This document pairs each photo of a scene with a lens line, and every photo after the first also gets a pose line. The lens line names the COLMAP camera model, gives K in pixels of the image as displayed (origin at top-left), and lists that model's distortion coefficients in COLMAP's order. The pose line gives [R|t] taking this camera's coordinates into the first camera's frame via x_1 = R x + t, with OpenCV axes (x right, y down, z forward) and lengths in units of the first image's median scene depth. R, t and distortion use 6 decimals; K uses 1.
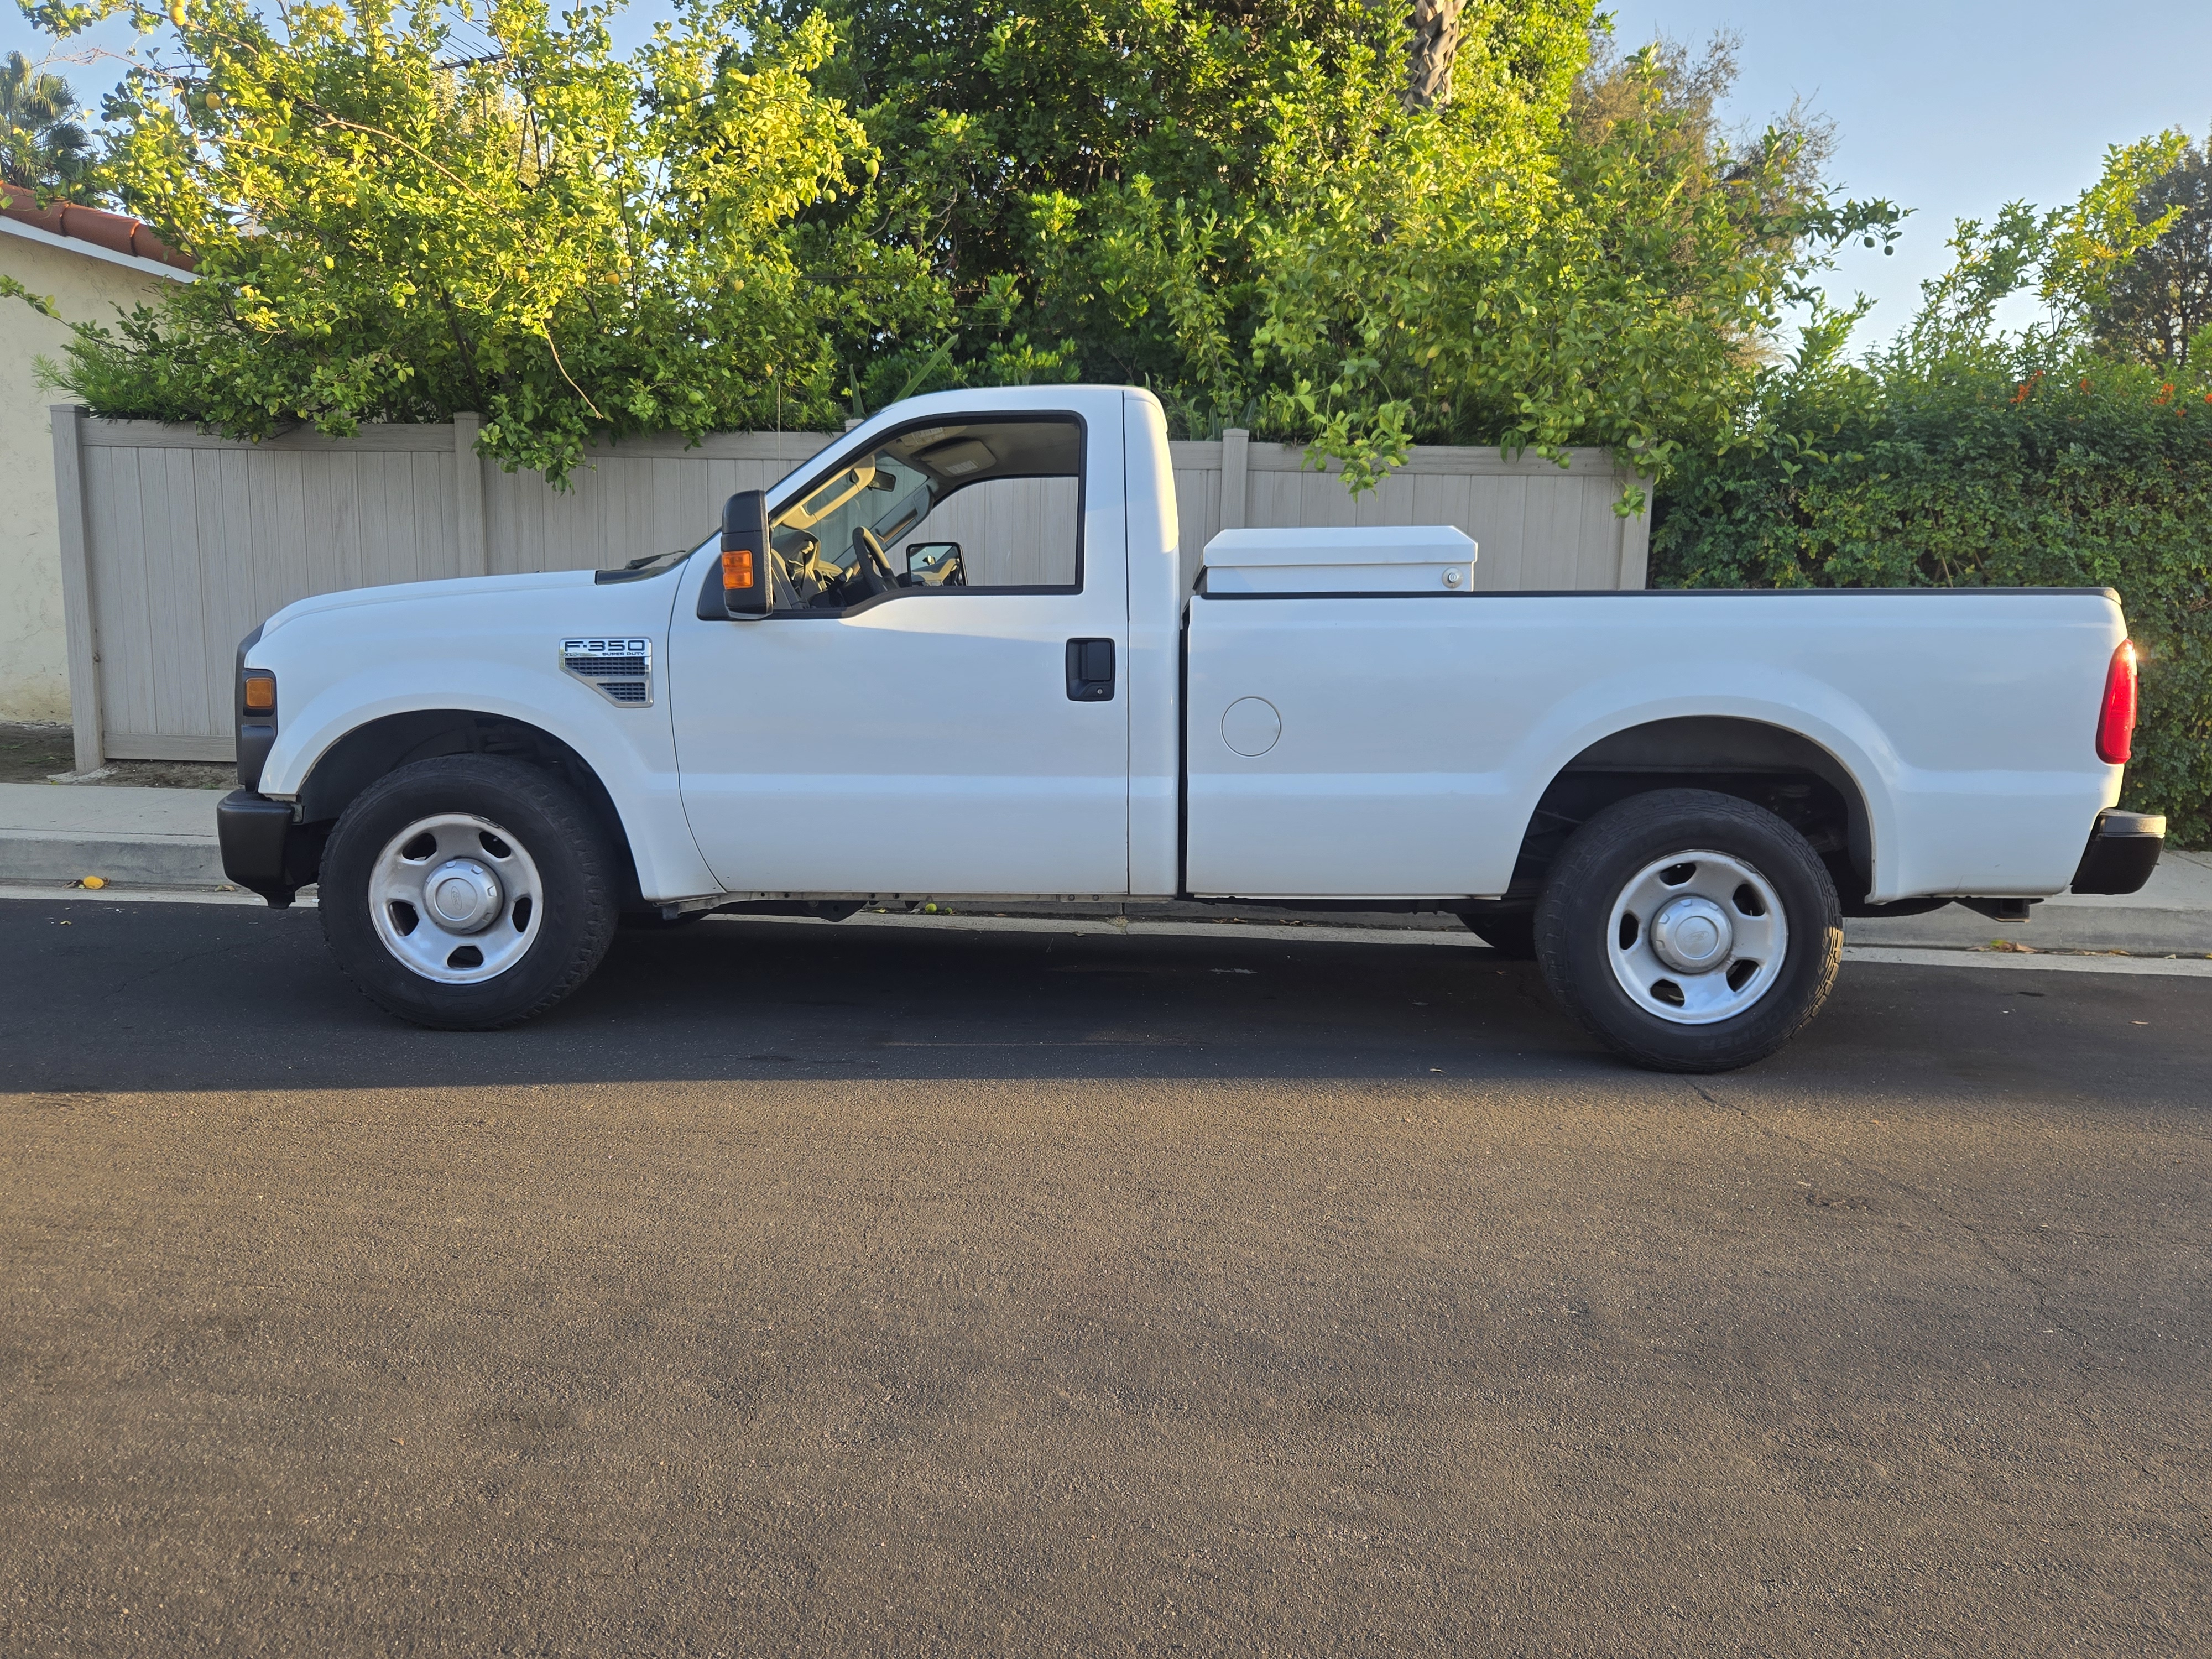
lens RADIAL K [[1505.3, 0, 1106.0], [0, 1505.3, 829.5], [0, 0, 1]] dist [0.065350, -0.065273]
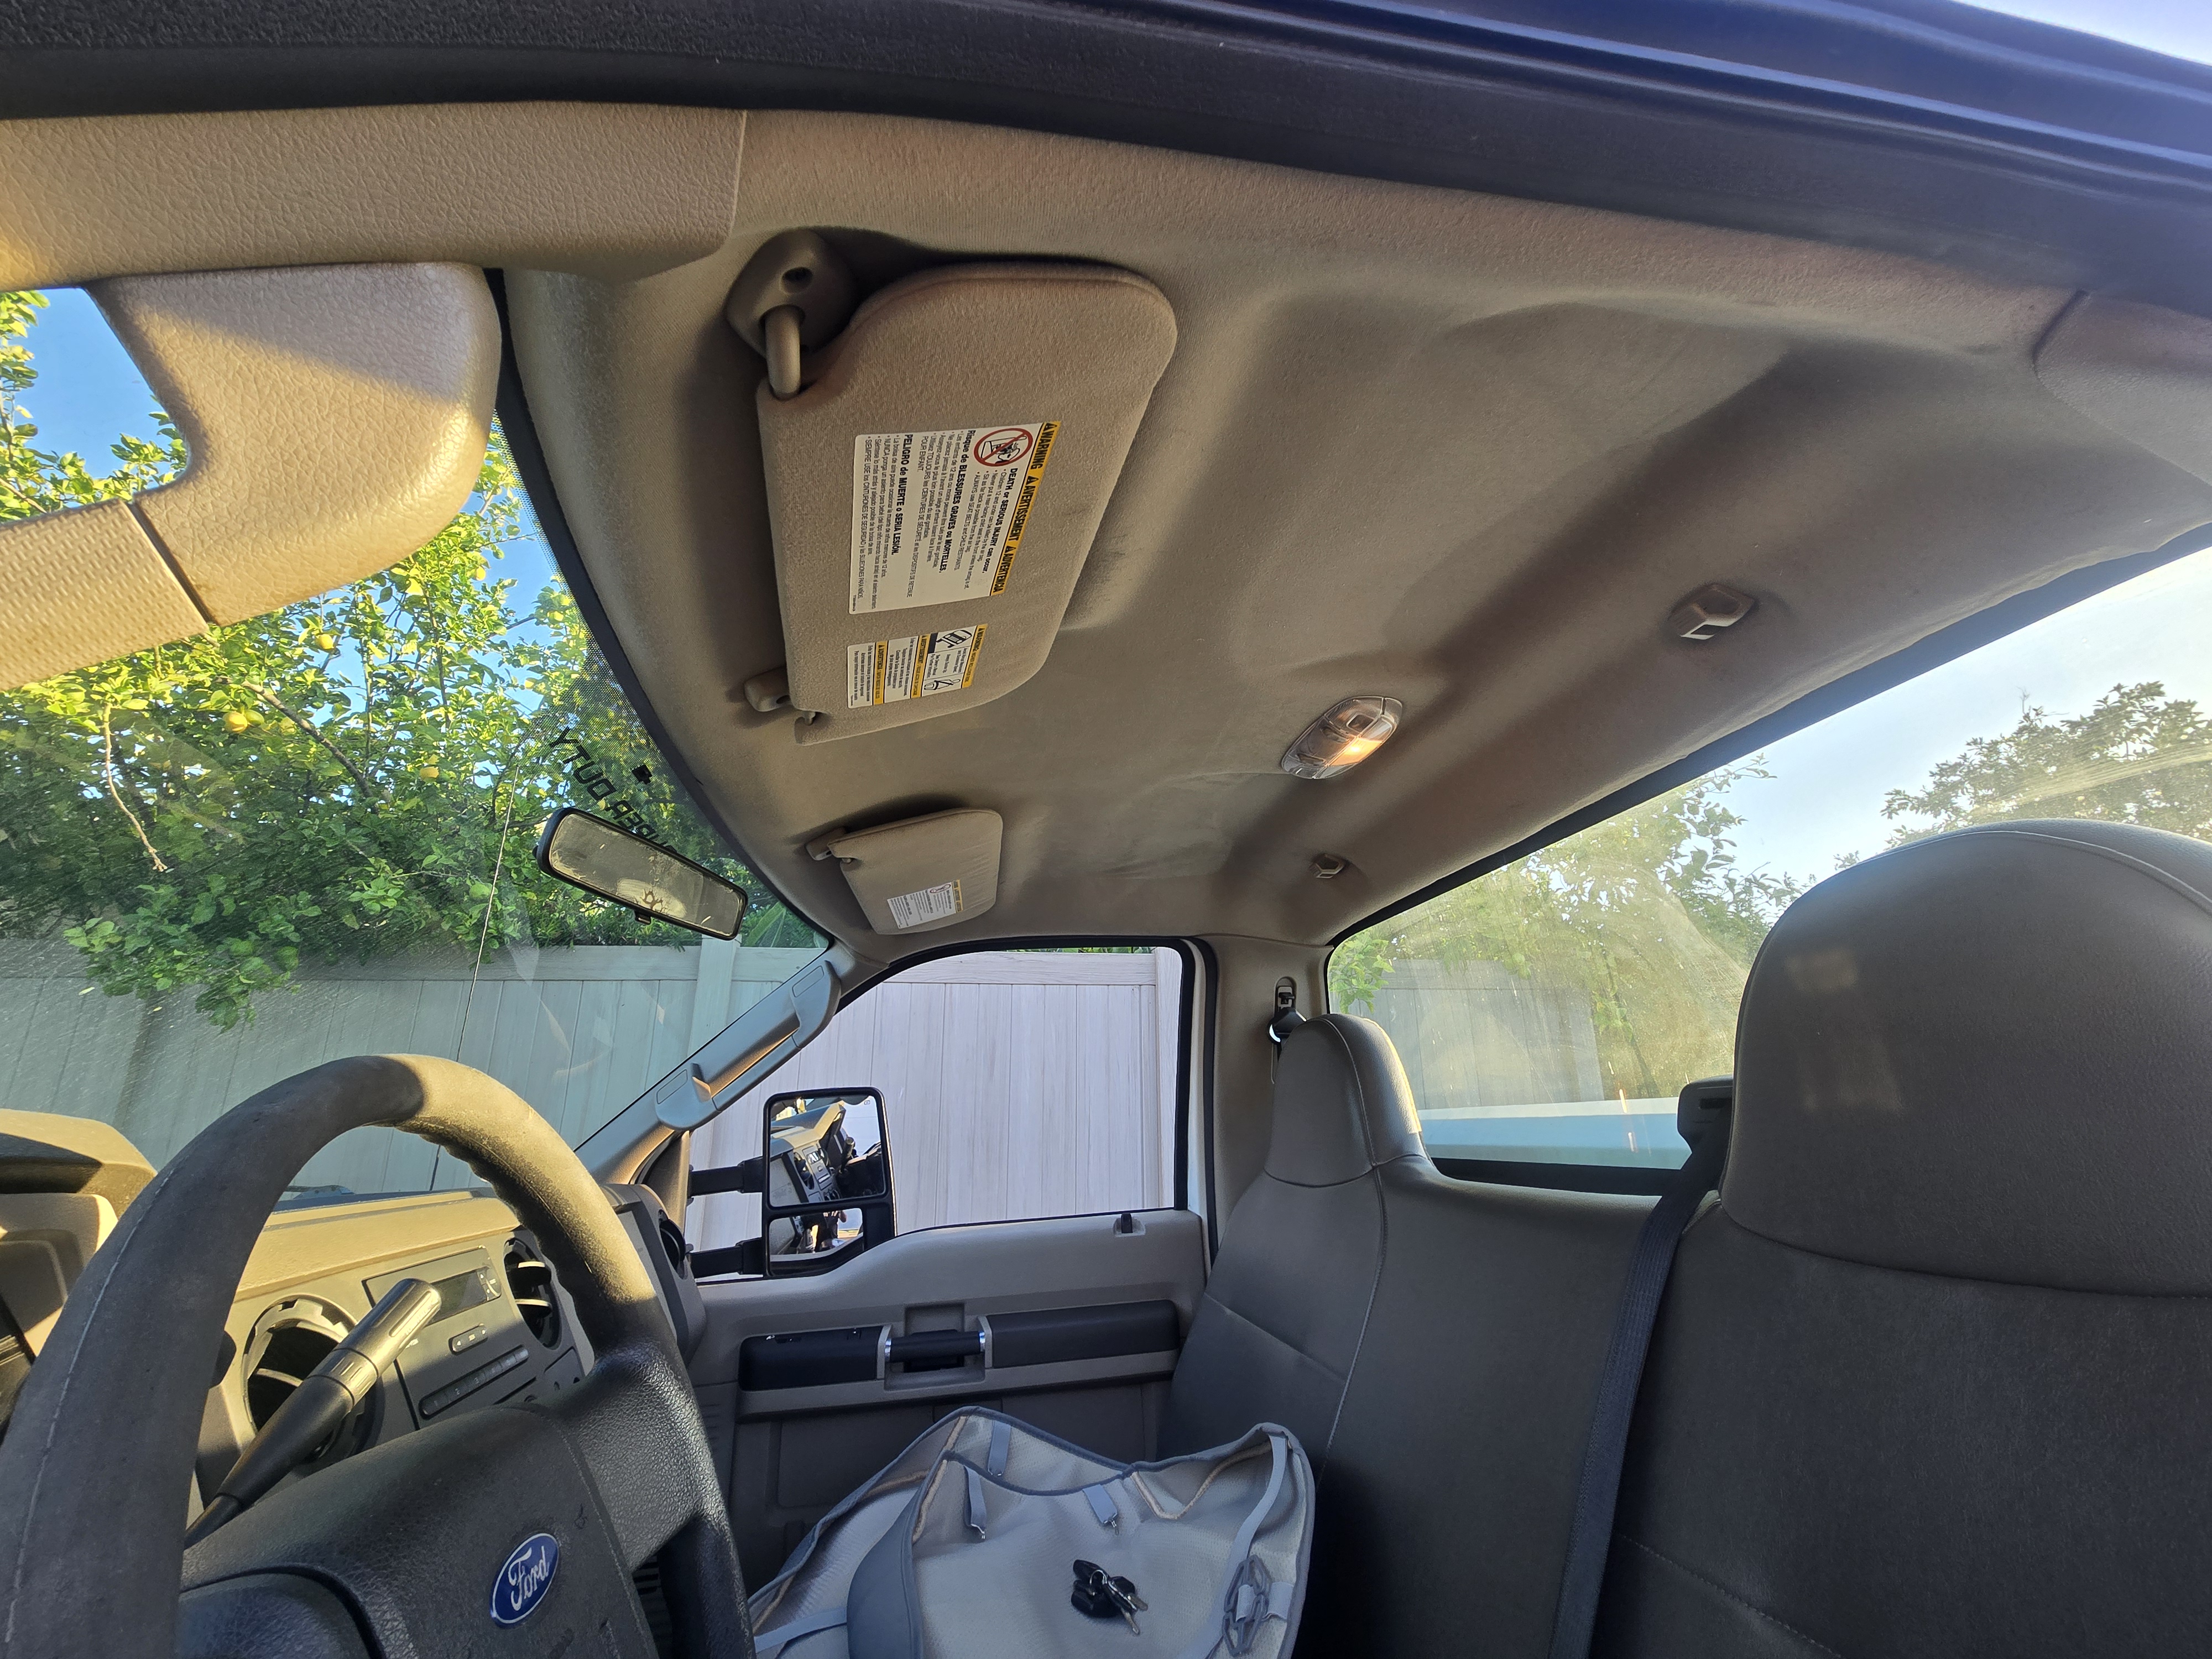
lens RADIAL K [[836.1, 0, 1098.6], [0, 836.1, 817.5], [0, 0, 1]] dist [-0.000133, -0.000270]
pose [[0.972345, 0.037333, 0.230546, -0.075013], [0.073274, 0.888534, -0.452923, -0.110628], [-0.221757, 0.457290, 0.861226, 0.564736]]
